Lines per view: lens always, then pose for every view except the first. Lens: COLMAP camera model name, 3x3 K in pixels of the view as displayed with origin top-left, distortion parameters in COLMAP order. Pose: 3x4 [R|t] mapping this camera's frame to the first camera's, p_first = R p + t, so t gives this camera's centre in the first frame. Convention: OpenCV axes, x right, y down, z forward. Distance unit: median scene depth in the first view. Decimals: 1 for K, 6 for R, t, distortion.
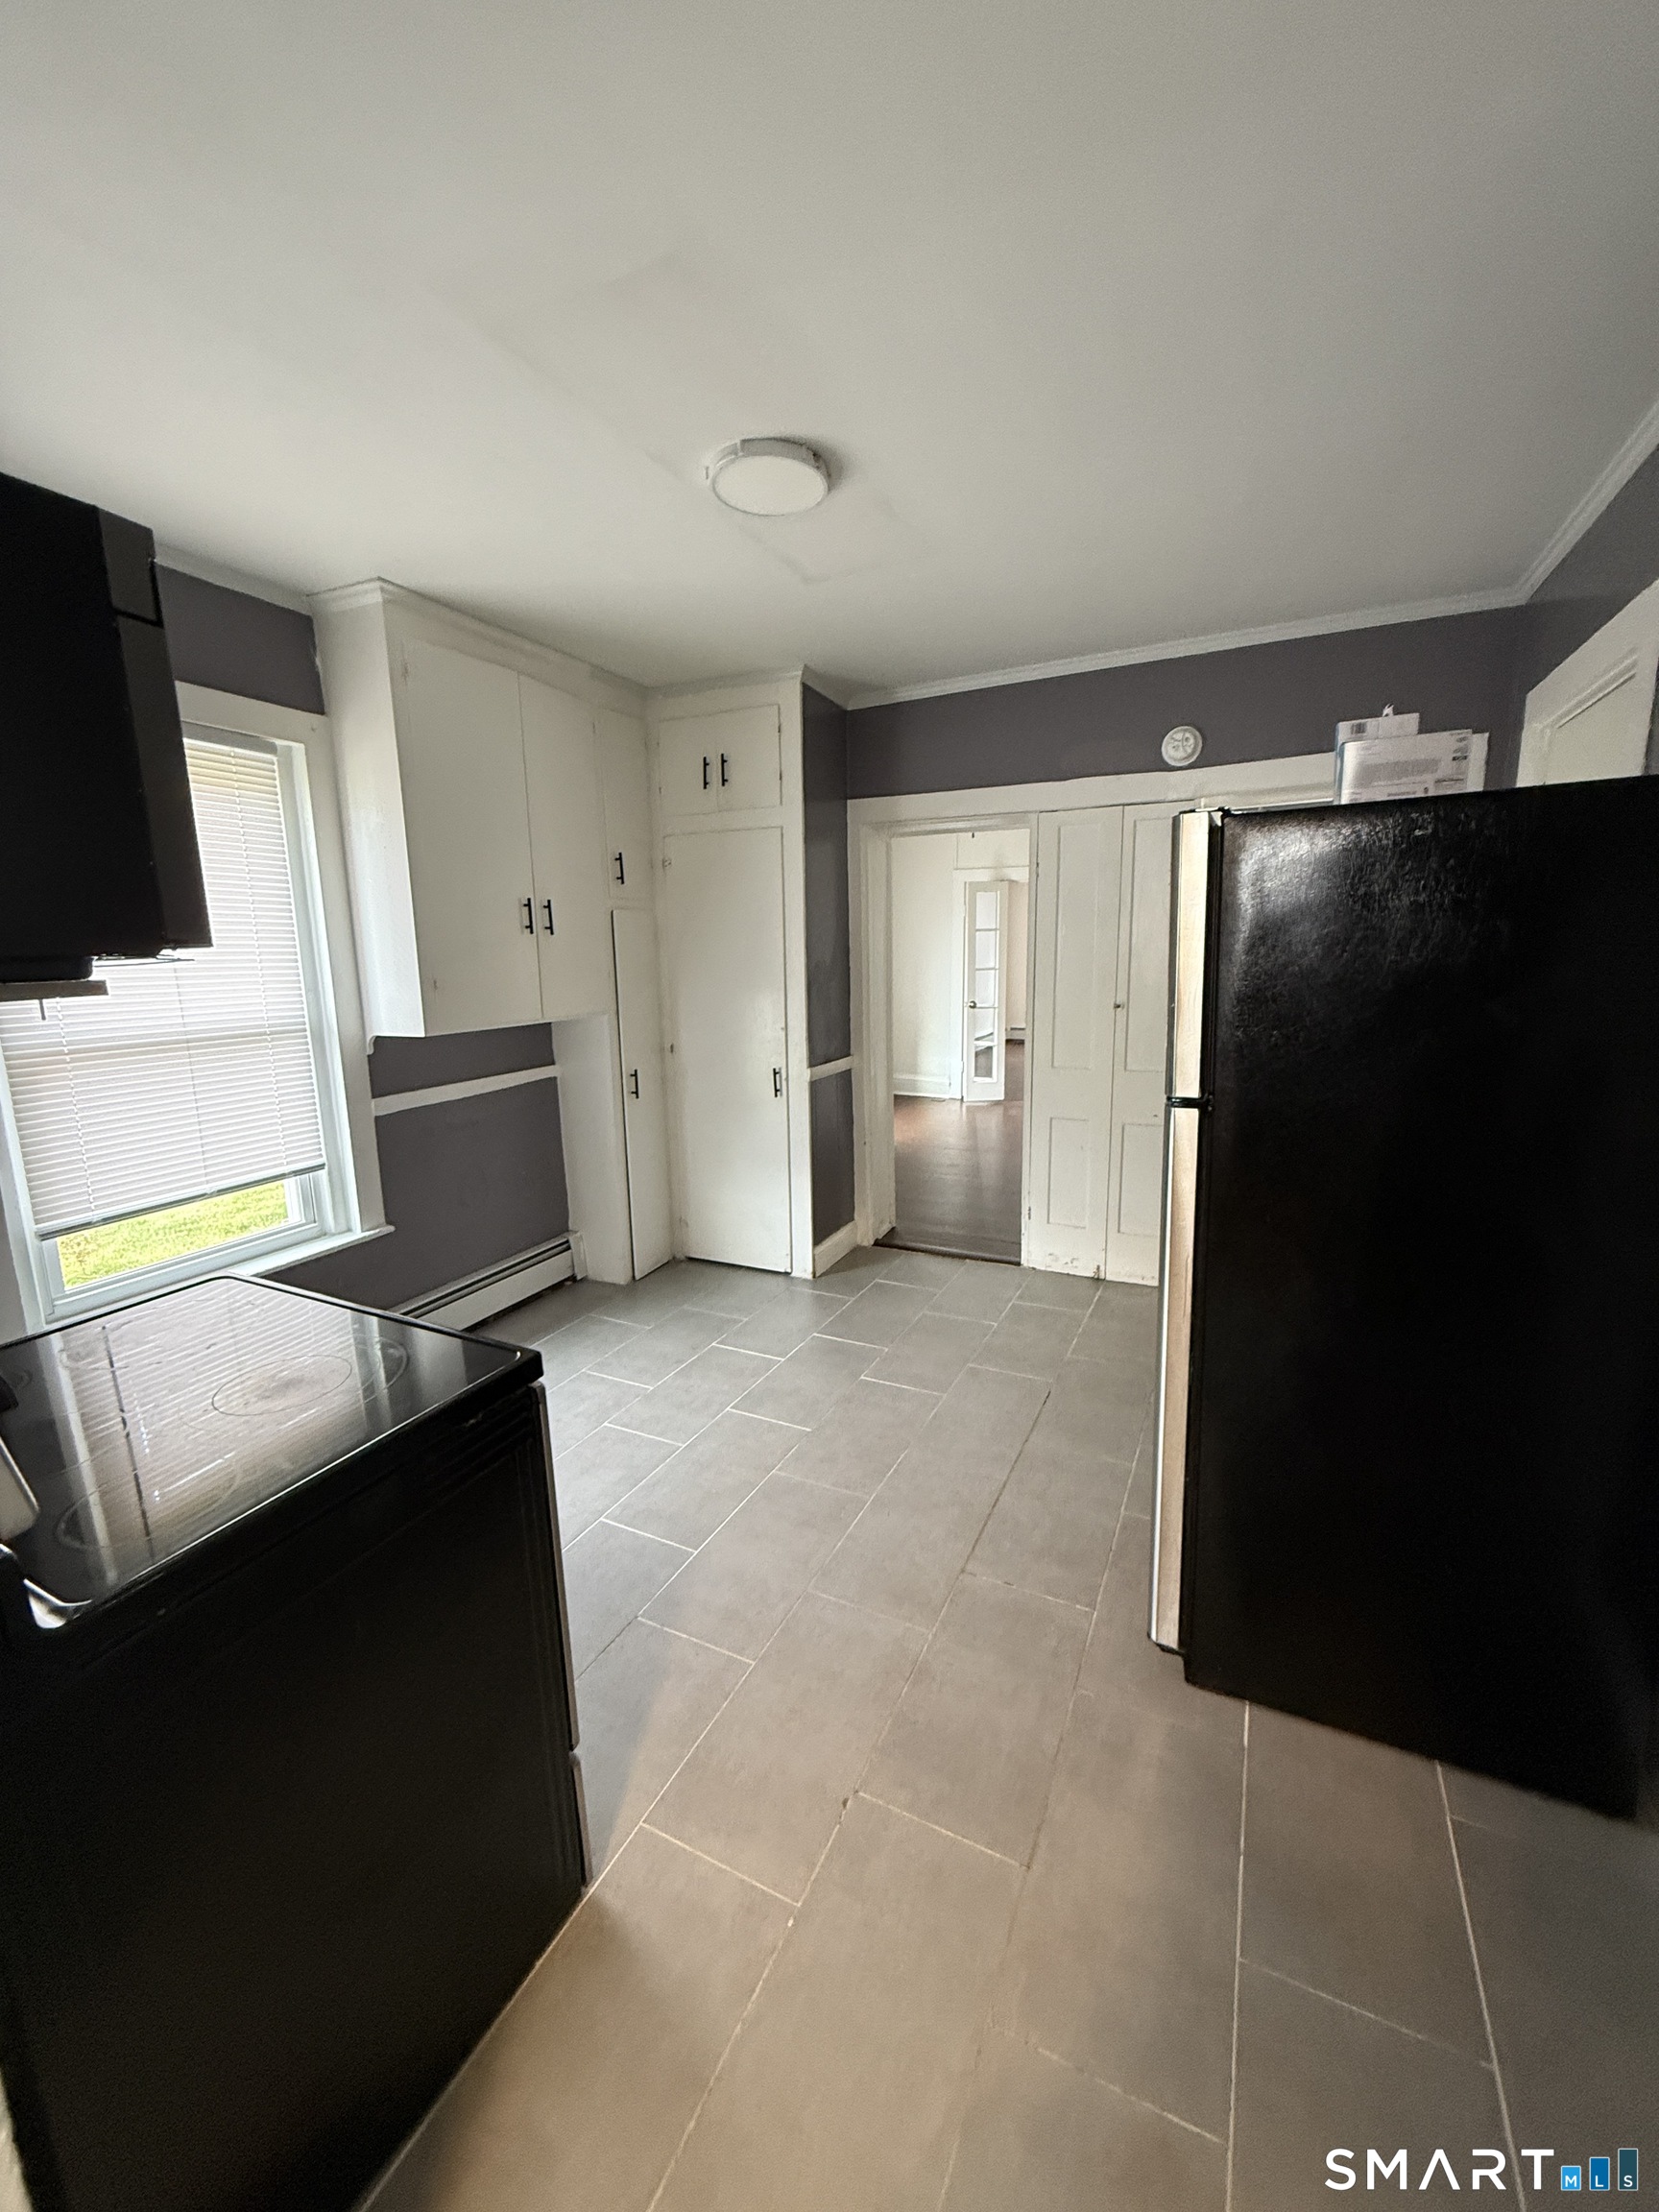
lens RADIAL K [[881.9, 0, 821.8], [0, 881.9, 1105.9], [0, 0, 1]] dist [-0.000002, -0.000127]
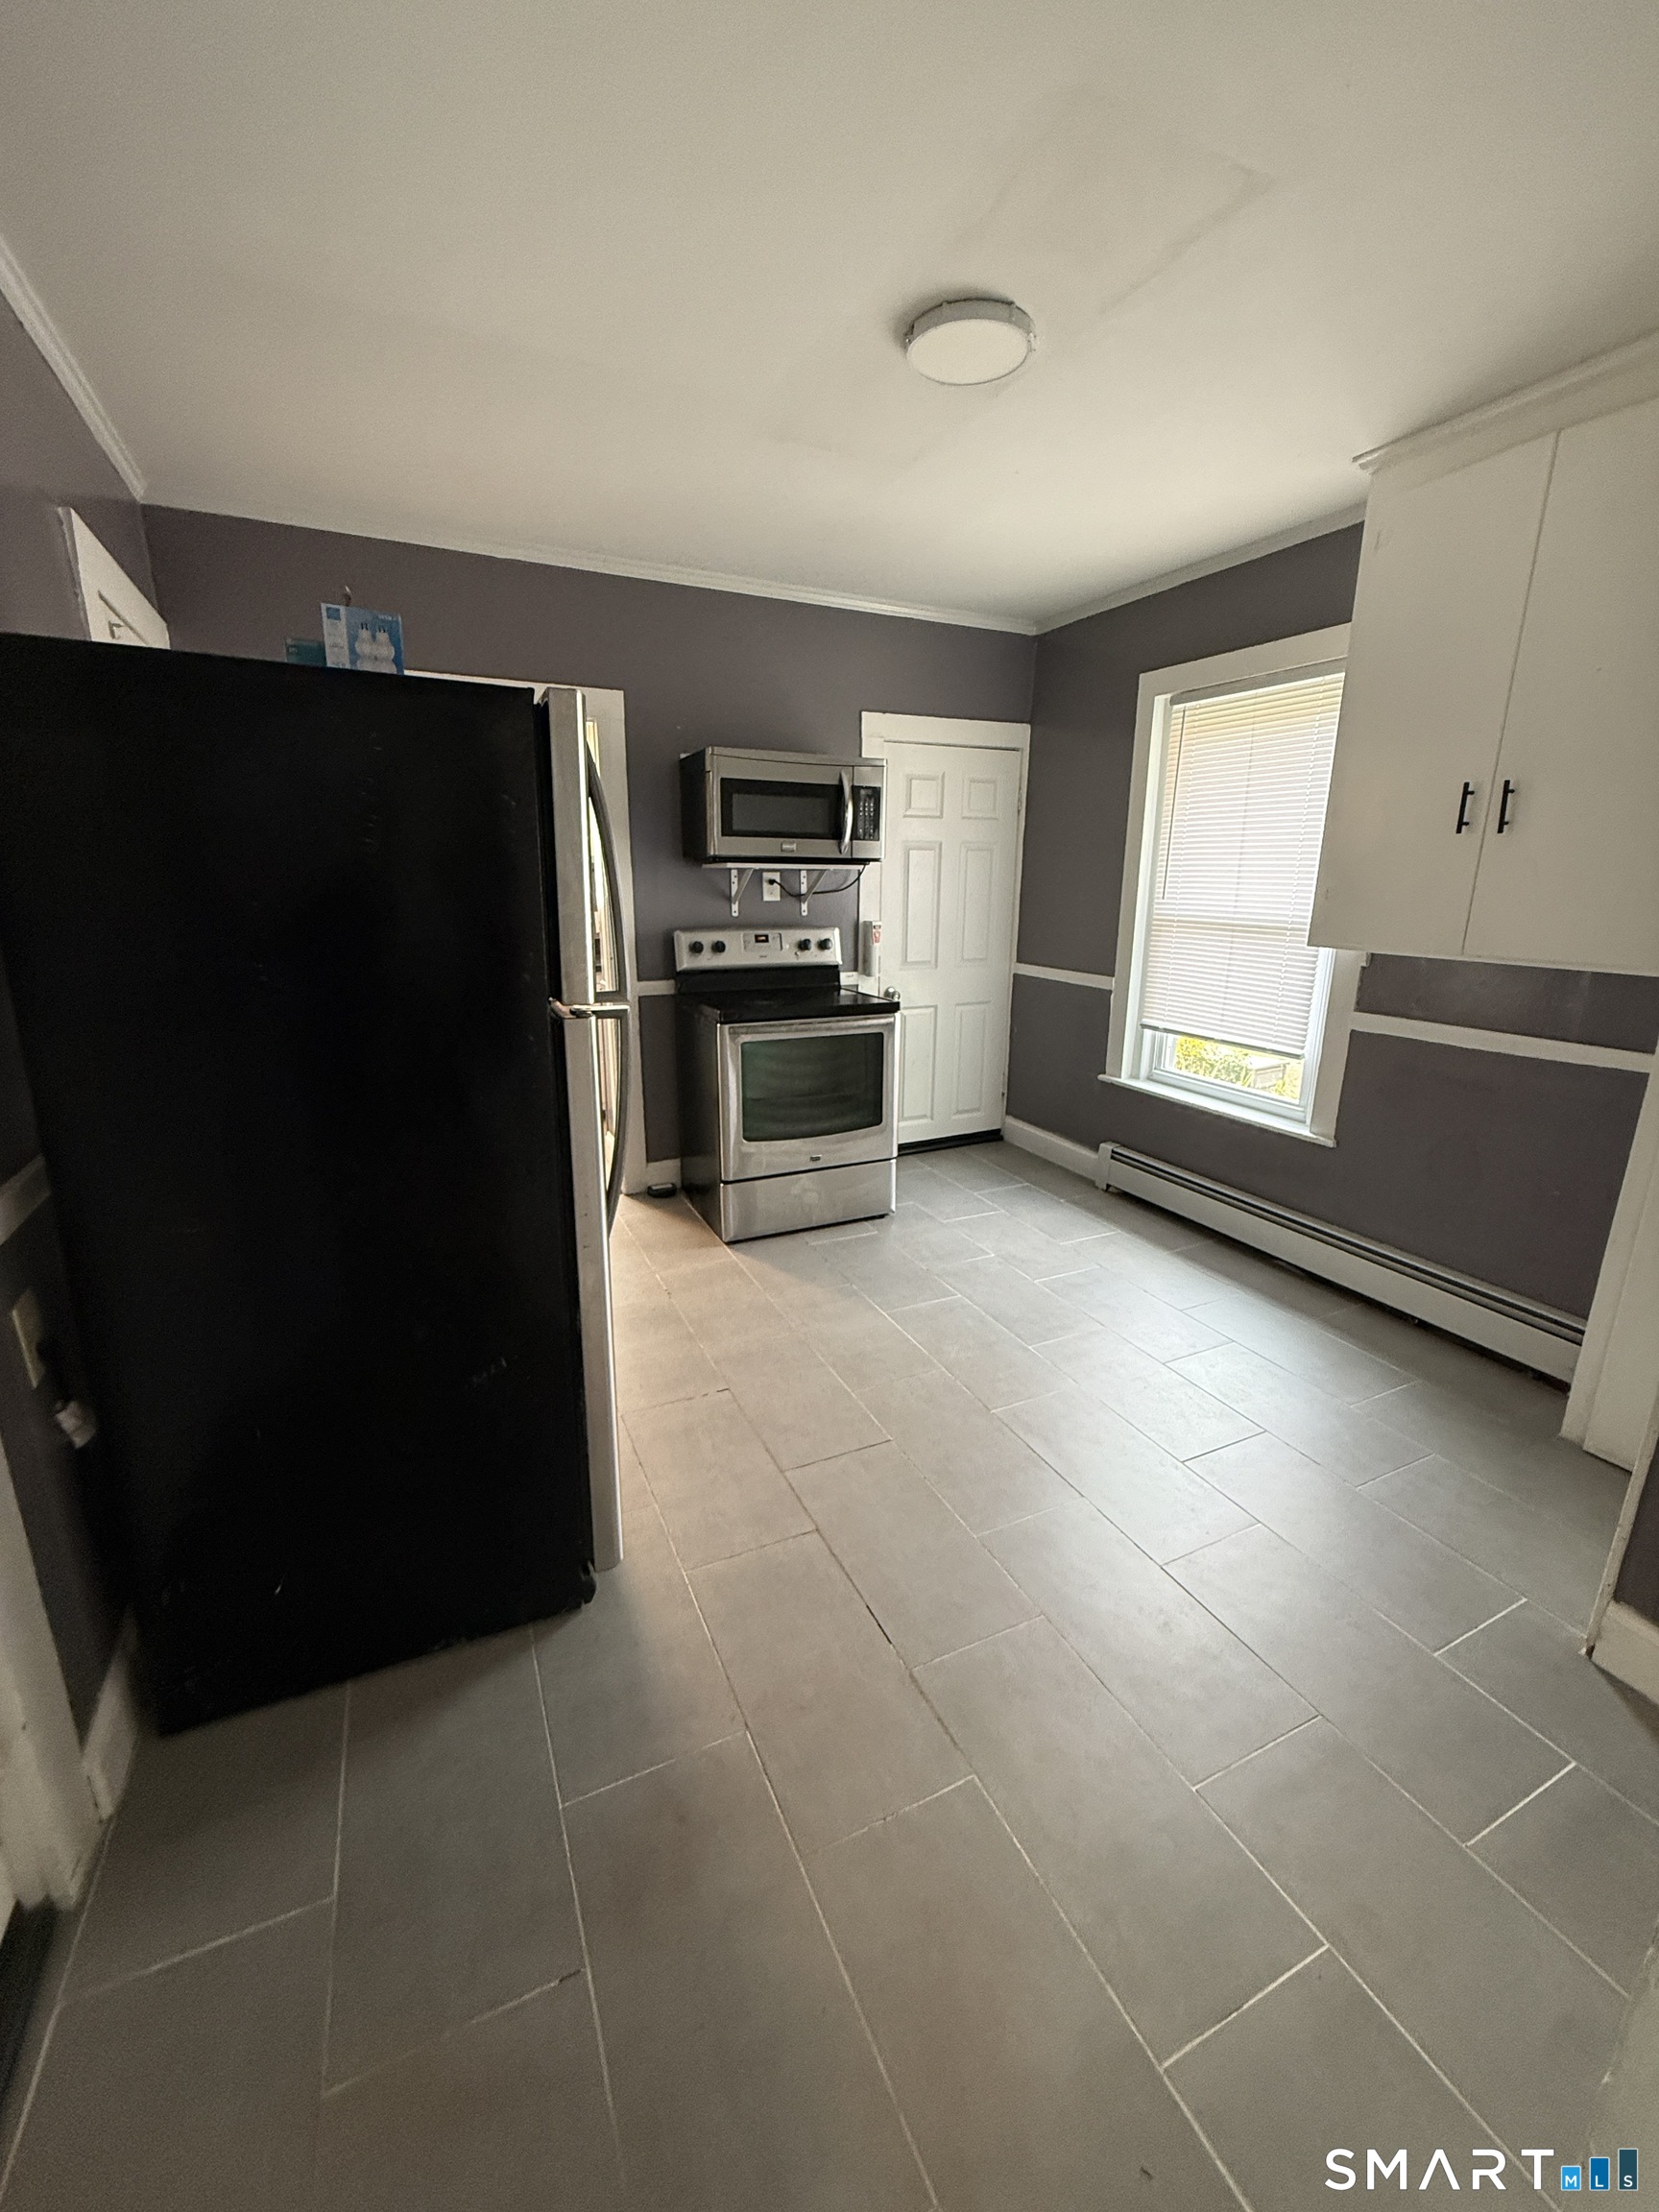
lens RADIAL K [[881.9, 0, 823.9], [0, 881.9, 1104.5], [0, 0, 1]] dist [-0.000002, -0.000127]
pose [[-0.623682, 0.217025, -0.750946, 0.628492], [-0.130511, 0.918289, 0.373781, -0.206476], [0.770706, 0.331127, -0.544396, 1.135453]]
